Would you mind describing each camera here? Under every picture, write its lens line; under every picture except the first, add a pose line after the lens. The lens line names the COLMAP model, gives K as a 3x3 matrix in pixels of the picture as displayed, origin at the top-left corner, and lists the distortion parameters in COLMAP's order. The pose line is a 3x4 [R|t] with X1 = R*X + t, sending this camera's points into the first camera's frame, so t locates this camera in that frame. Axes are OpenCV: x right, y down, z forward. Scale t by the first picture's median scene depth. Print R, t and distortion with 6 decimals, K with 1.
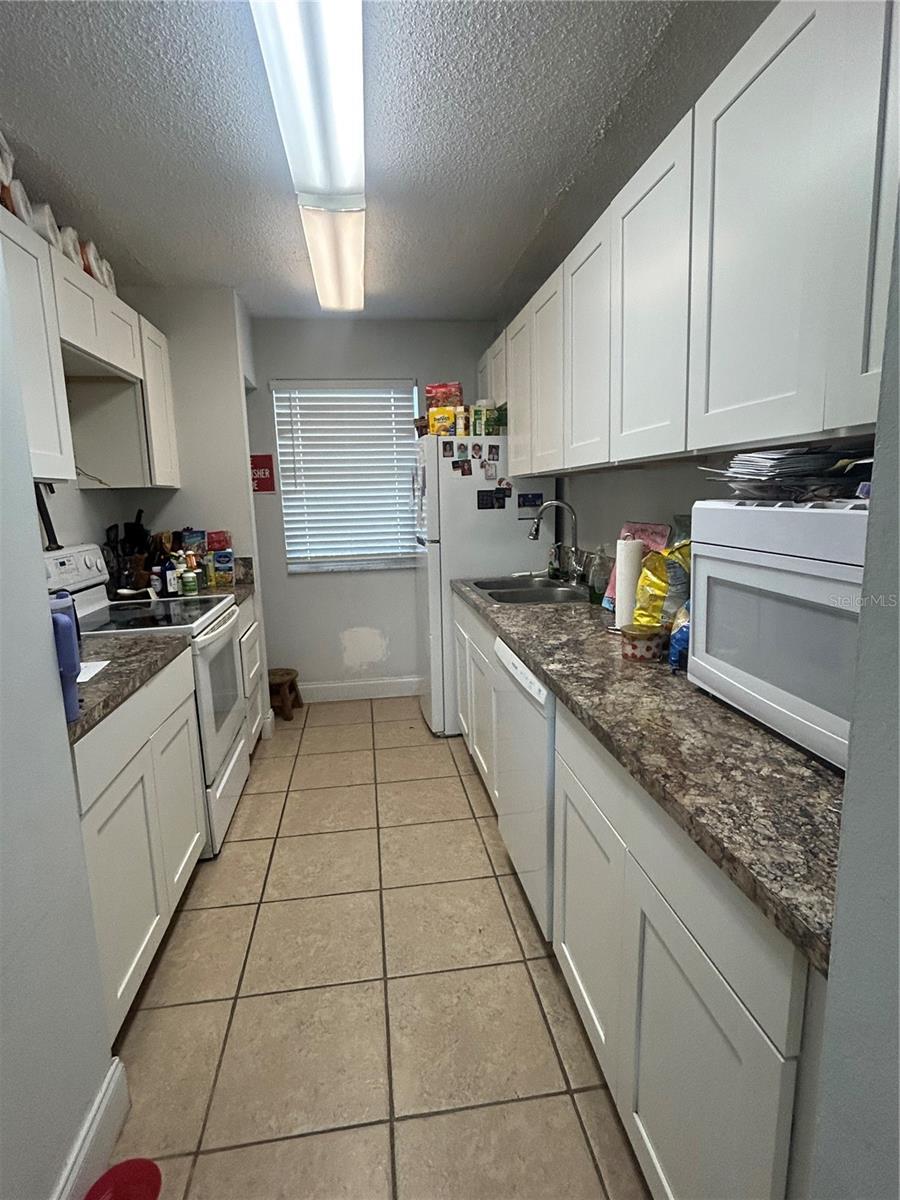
lens RADIAL K [[602.4, 0, 450.0], [0, 602.4, 600.0], [0, 0, 1]] dist [-0.000018, 0.000001]
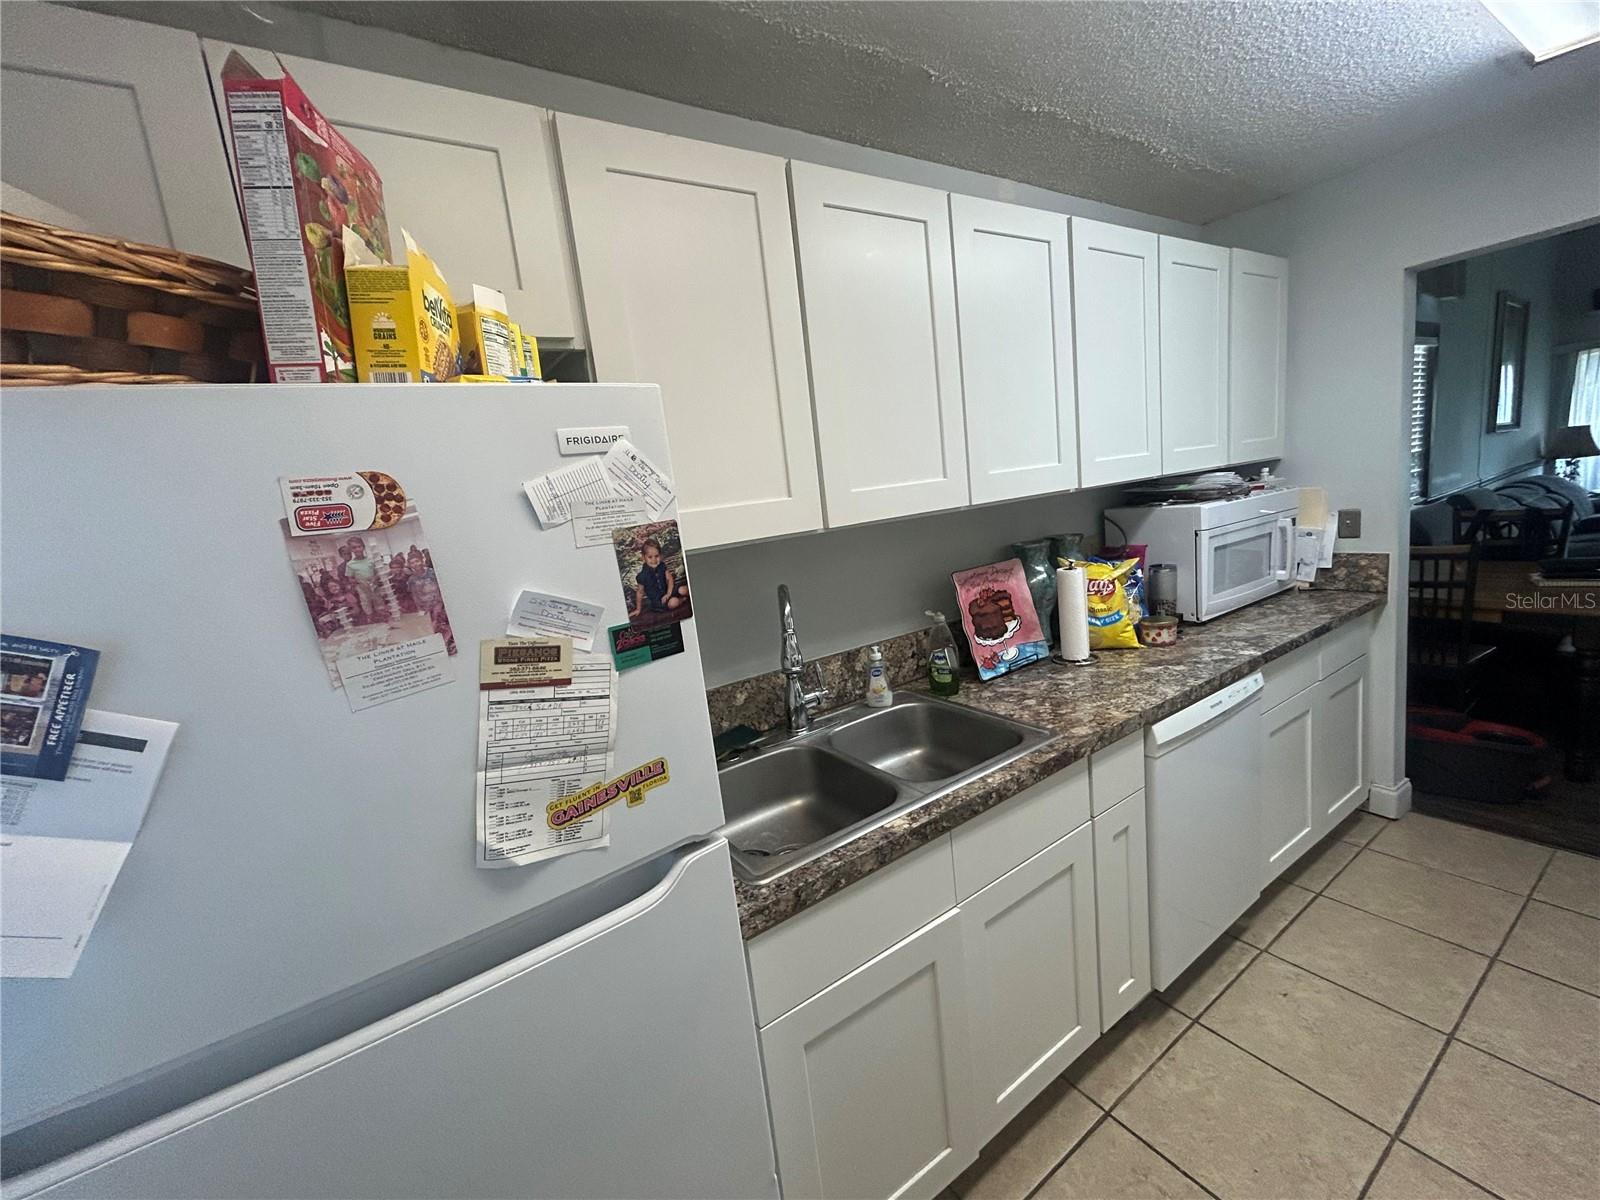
lens RADIAL K [[647.0, 0, 800.0], [0, 647.0, 600.0], [0, 0, 1]] dist [0.001812, -0.000305]
pose [[-0.421862, -0.069989, 0.903955, -0.572877], [0.280755, 0.937926, 0.203643, -0.472867], [-0.862096, 0.339699, -0.376025, 2.164419]]
